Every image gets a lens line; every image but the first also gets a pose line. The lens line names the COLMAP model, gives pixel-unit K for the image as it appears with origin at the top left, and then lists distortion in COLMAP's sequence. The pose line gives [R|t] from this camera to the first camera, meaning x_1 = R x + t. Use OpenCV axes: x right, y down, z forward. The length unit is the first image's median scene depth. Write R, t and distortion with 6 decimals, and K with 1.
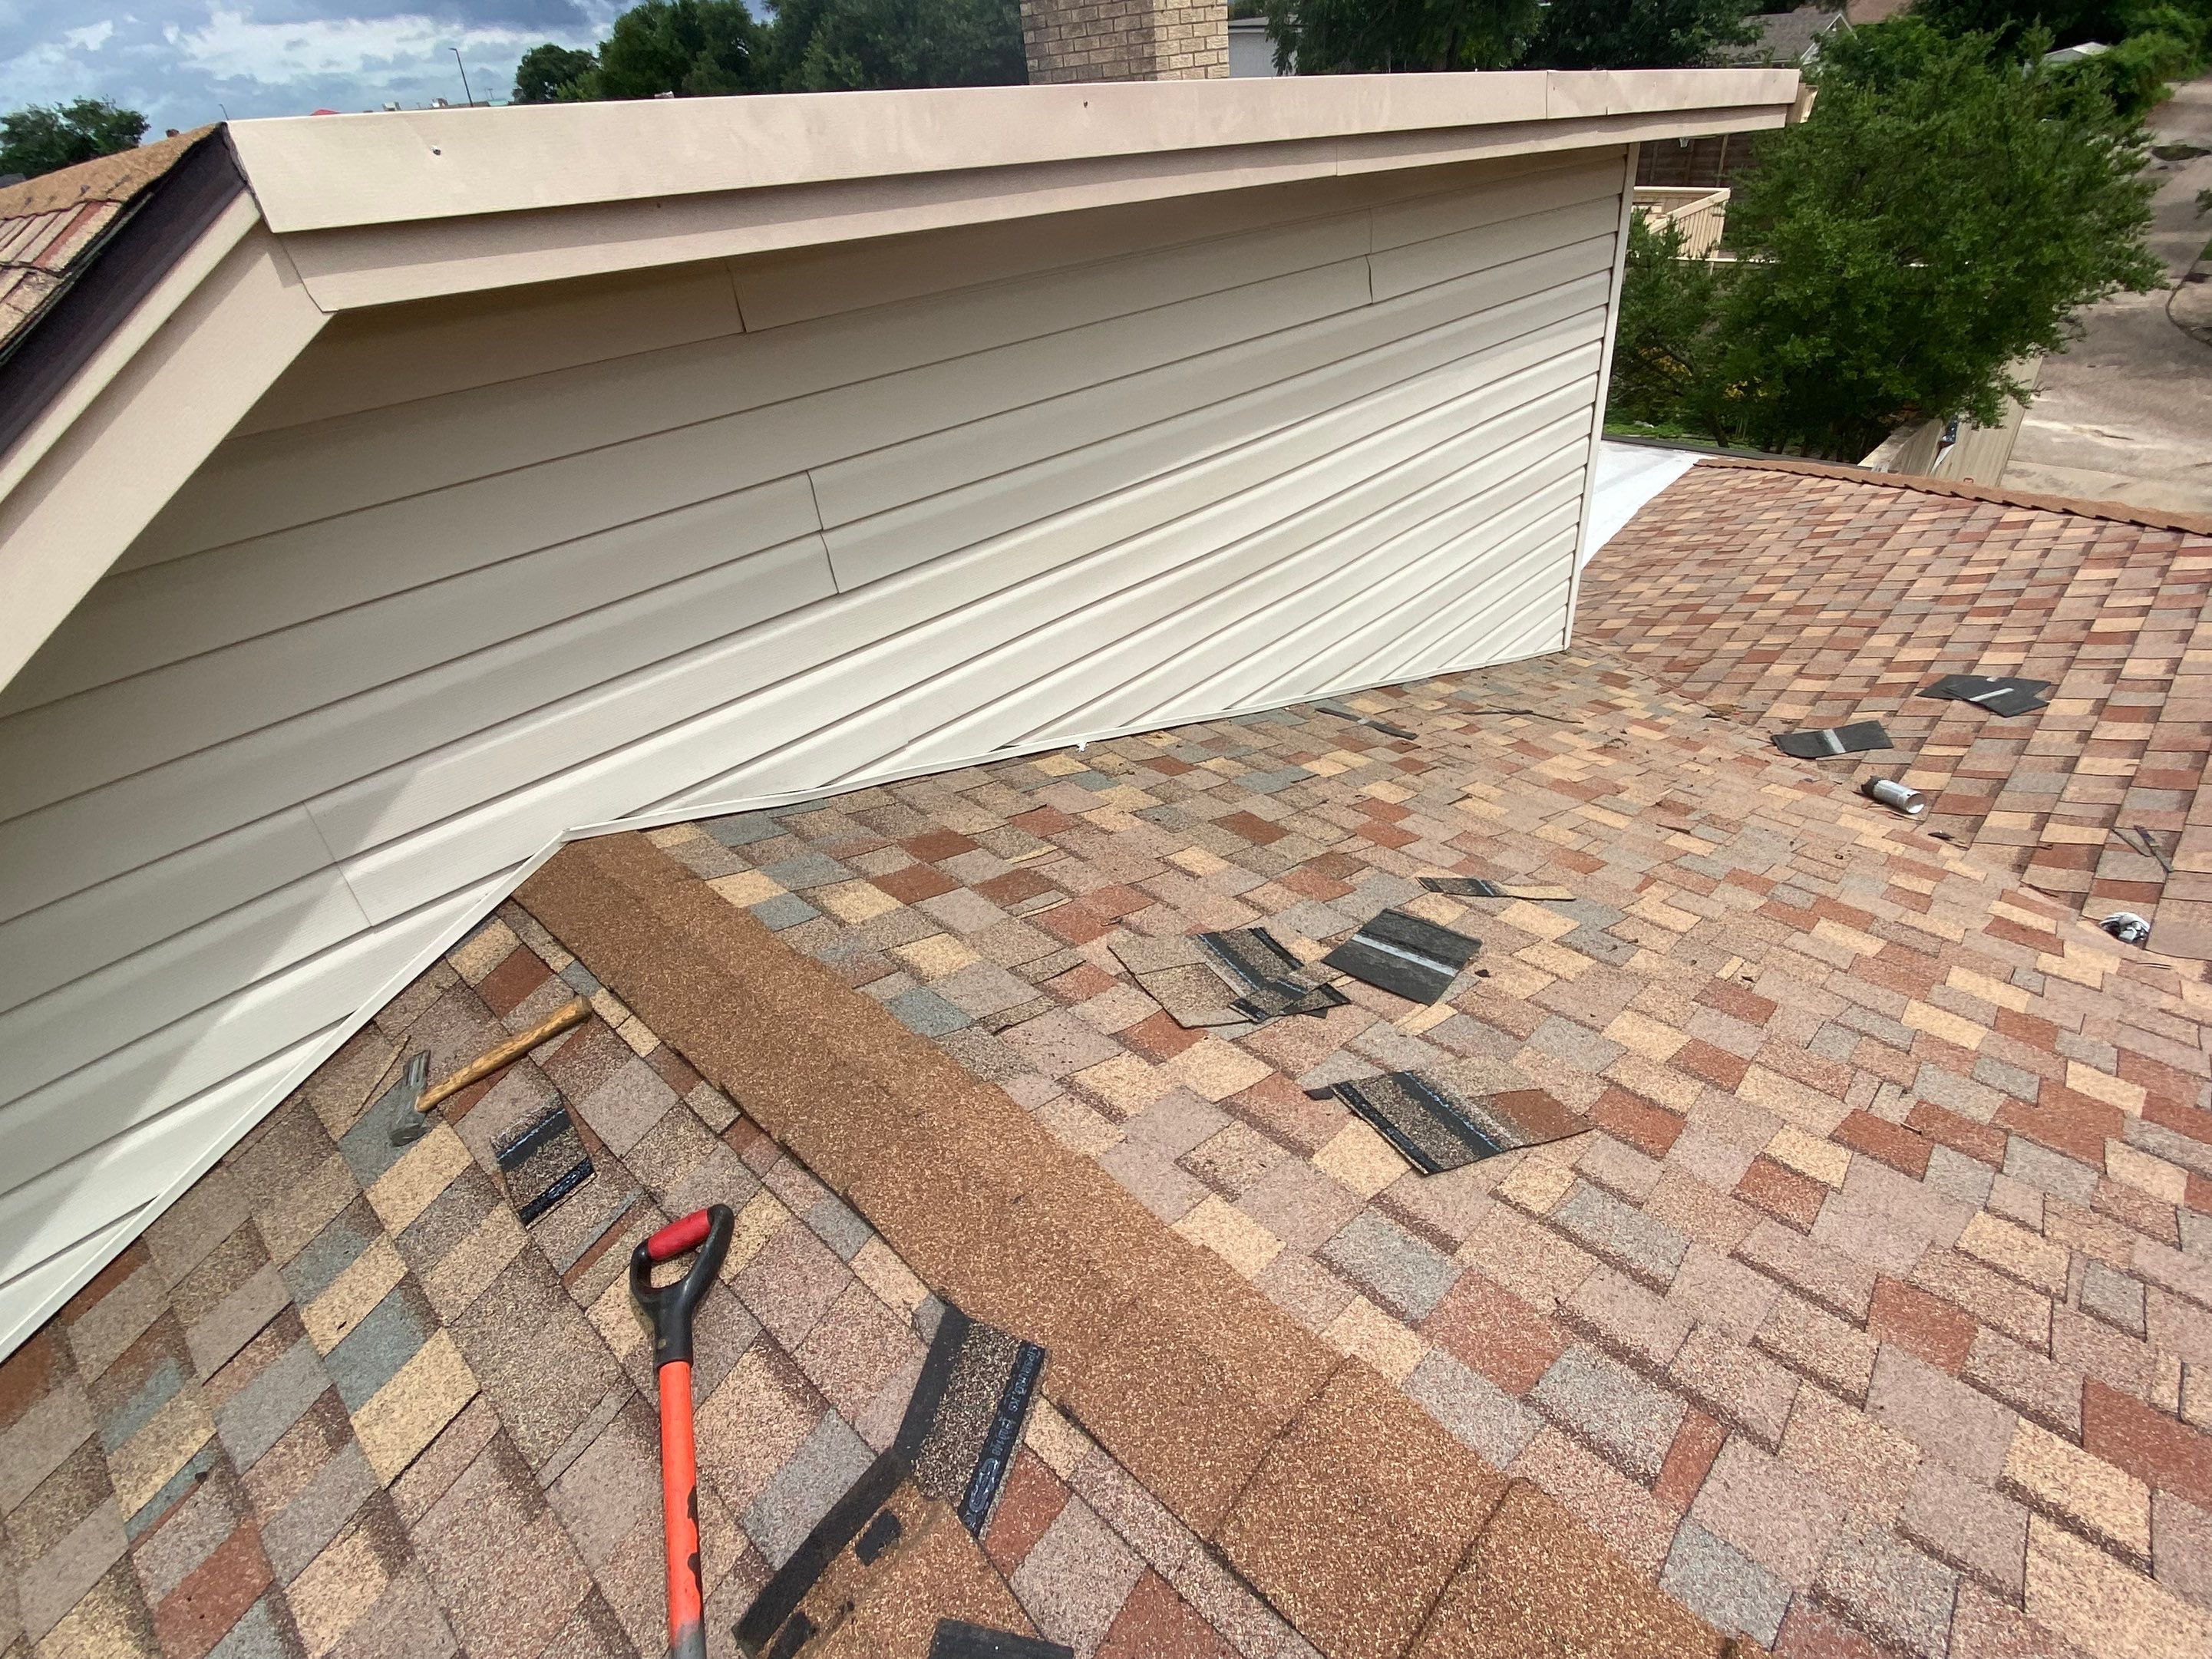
lens RADIAL K [[1091.1, 0, 1106.0], [0, 1091.1, 829.5], [0, 0, 1]] dist [0.055938, -0.045129]
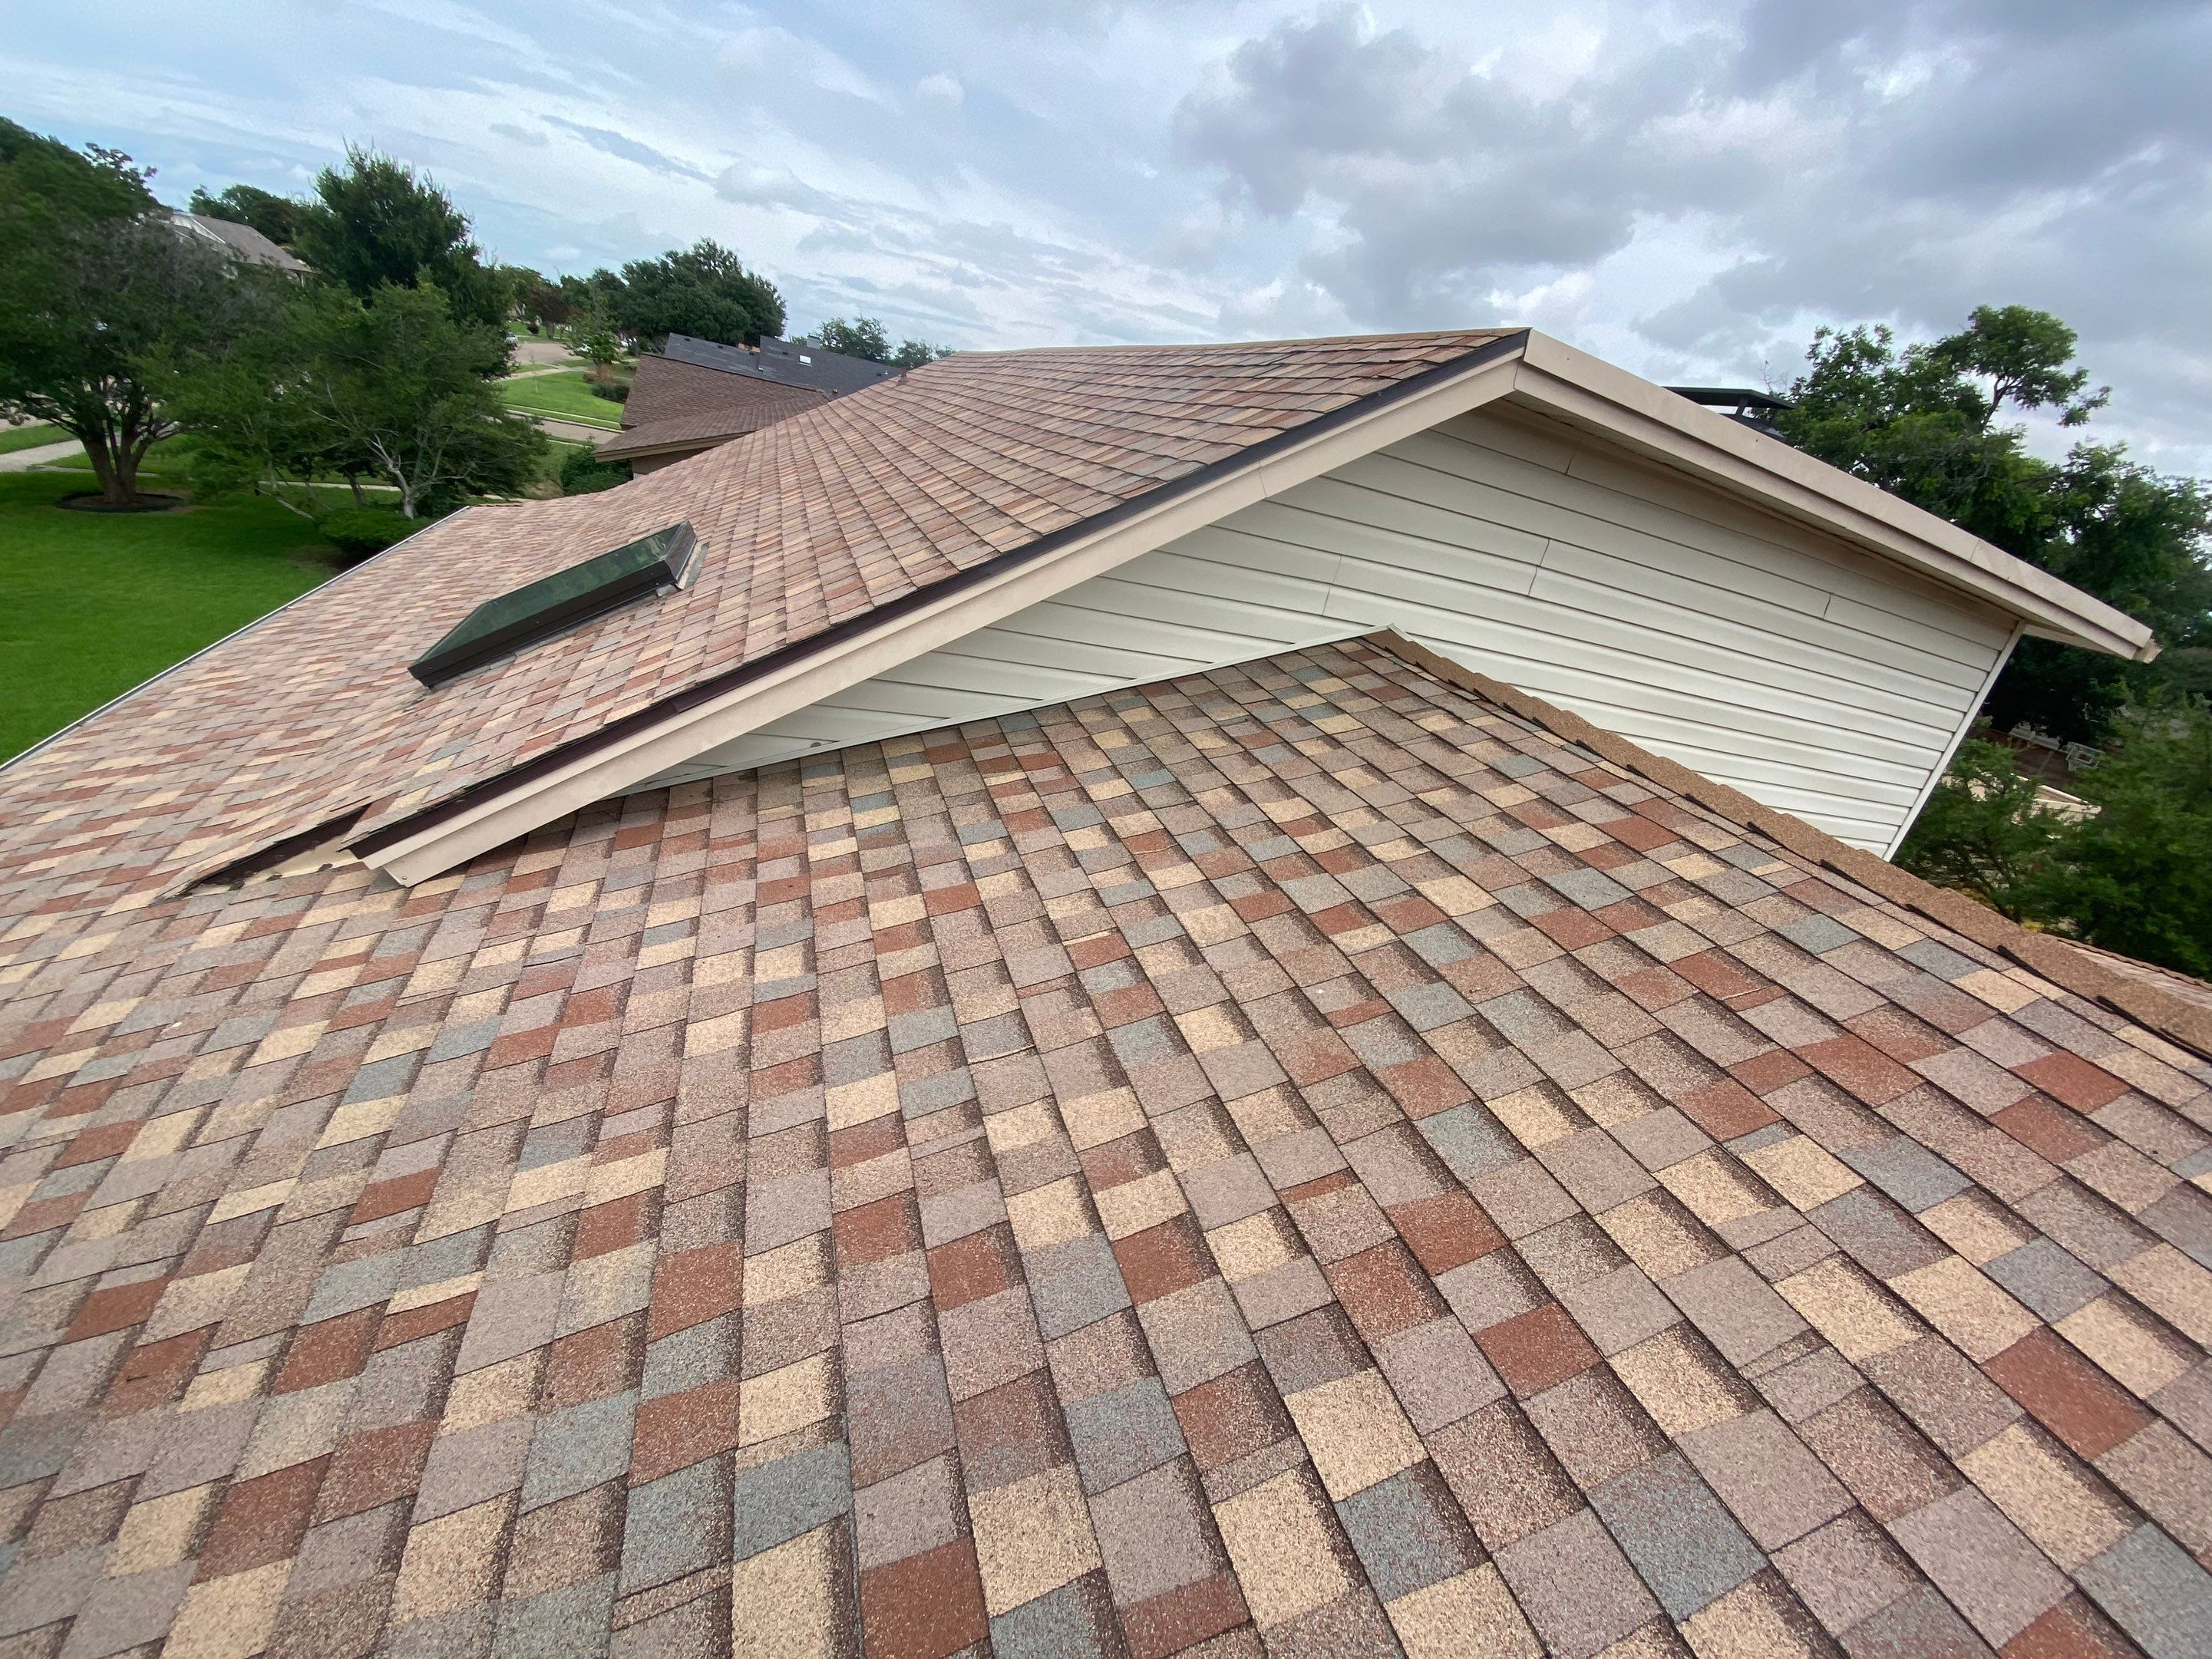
lens RADIAL K [[918.7, 0, 1106.0], [0, 918.7, 829.5], [0, 0, 1]] dist [0.018427, -0.021329]
pose [[0.847247, 0.432574, -0.308304, -0.275455], [-0.492452, 0.857218, -0.150559, 1.246412], [0.199156, 0.279385, 0.939298, -1.055070]]
